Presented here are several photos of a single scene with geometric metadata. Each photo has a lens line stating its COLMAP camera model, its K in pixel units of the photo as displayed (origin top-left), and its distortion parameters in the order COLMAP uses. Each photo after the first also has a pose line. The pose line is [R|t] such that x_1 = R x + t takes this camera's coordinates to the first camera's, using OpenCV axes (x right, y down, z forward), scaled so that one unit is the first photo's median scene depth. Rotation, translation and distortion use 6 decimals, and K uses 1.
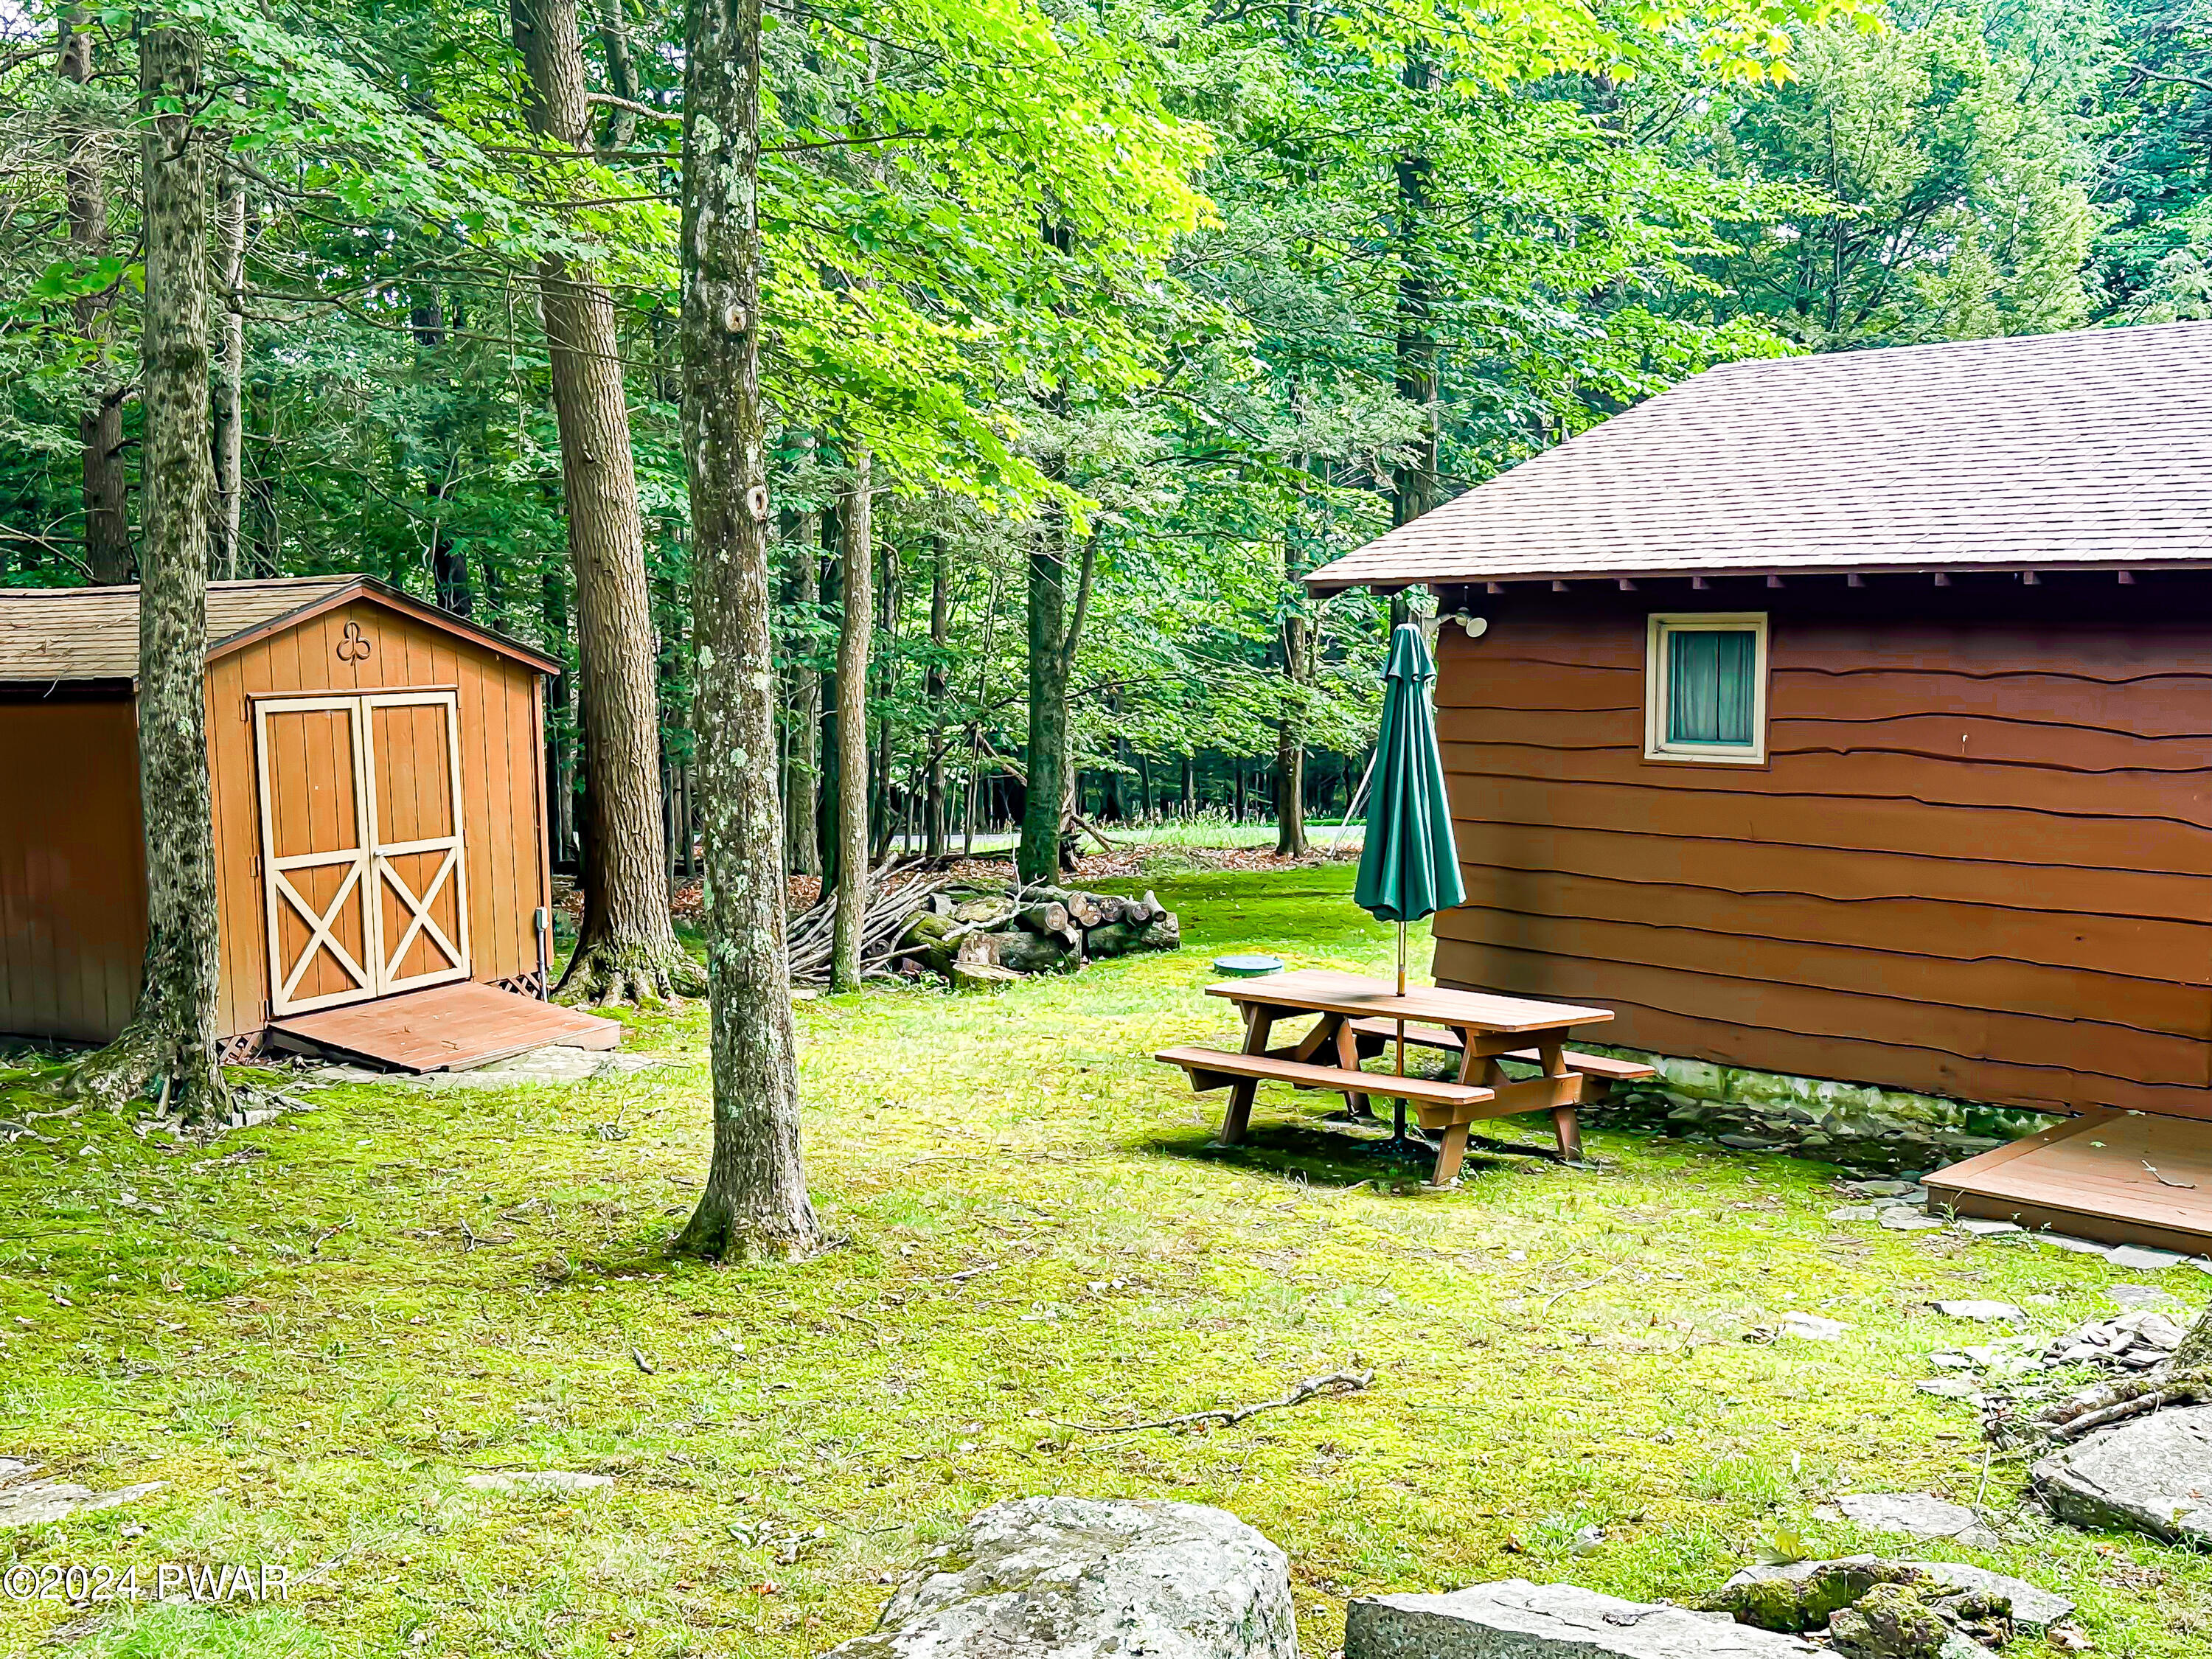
lens RADIAL K [[2262.2, 0, 1272.3], [0, 2262.2, 830.8], [0, 0, 1]] dist [0.256363, -0.766648]
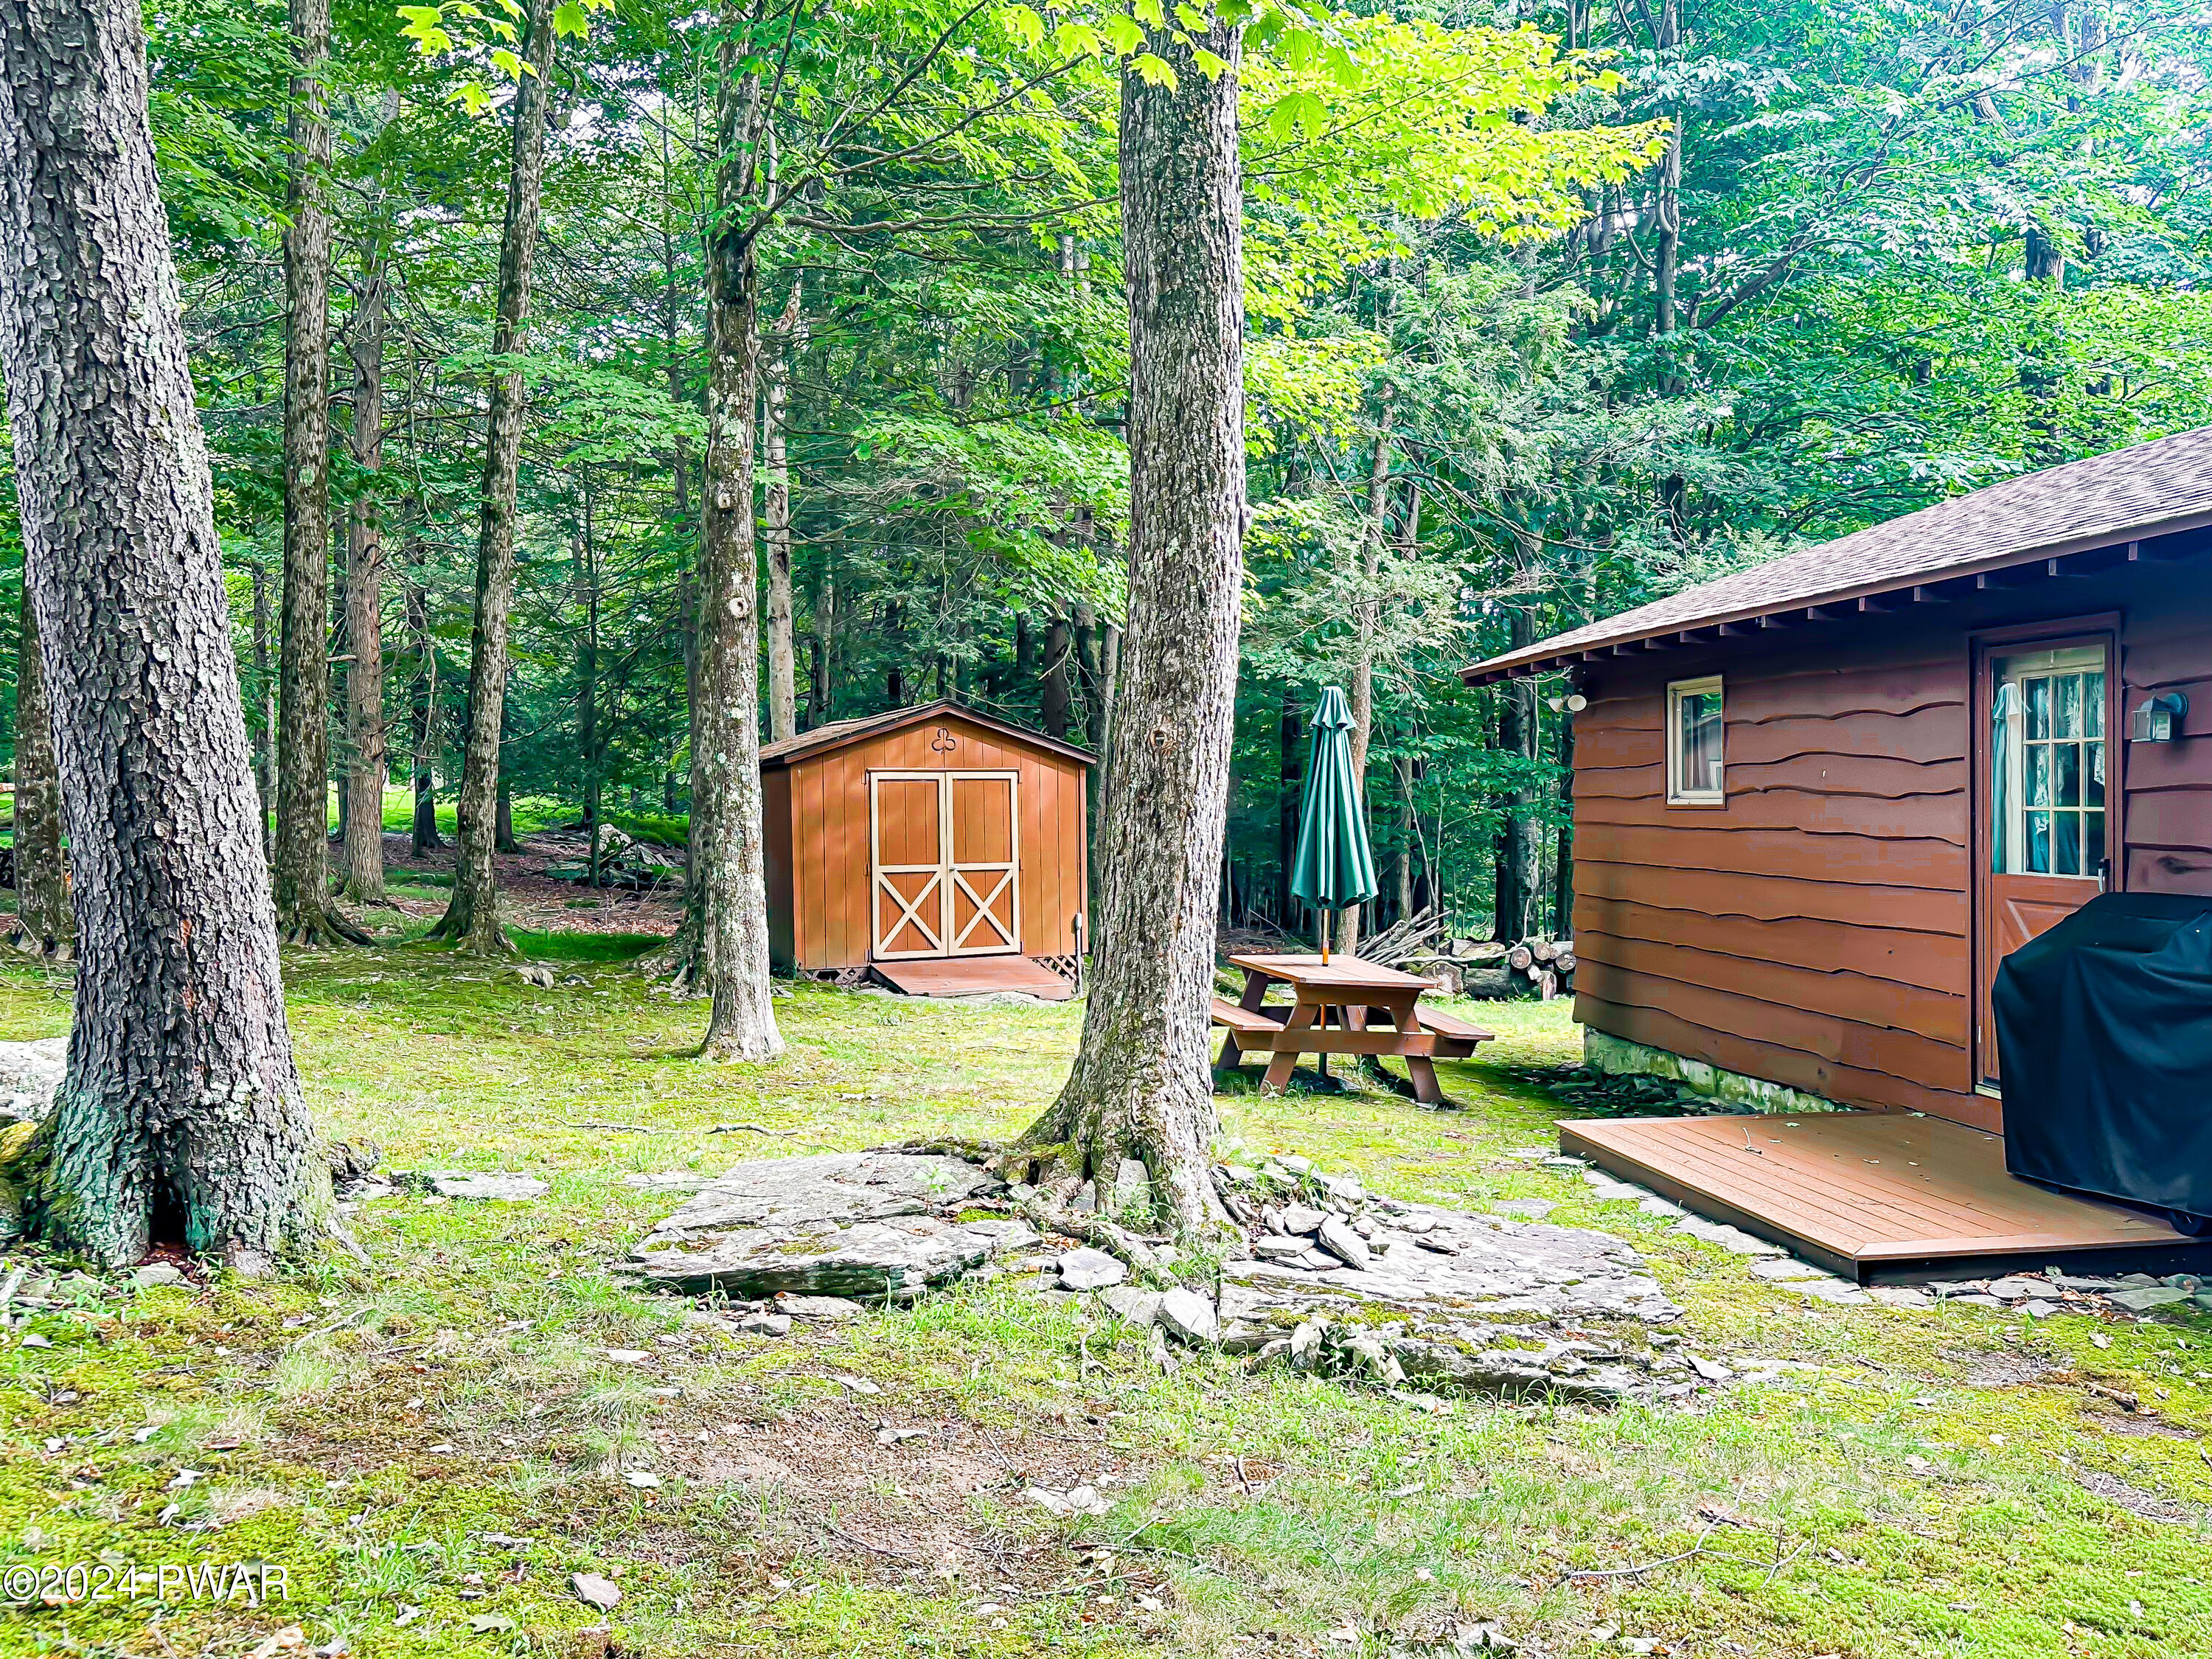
lens RADIAL K [[1681.3, 0, 1106.0], [0, 1681.3, 829.5], [0, 0, 1]] dist [0.001741, 0.000214]
pose [[0.795407, 0.009797, -0.605997, 0.467328], [-0.054060, 0.997031, -0.054839, 0.045829], [0.603660, 0.076379, 0.793574, 0.124934]]
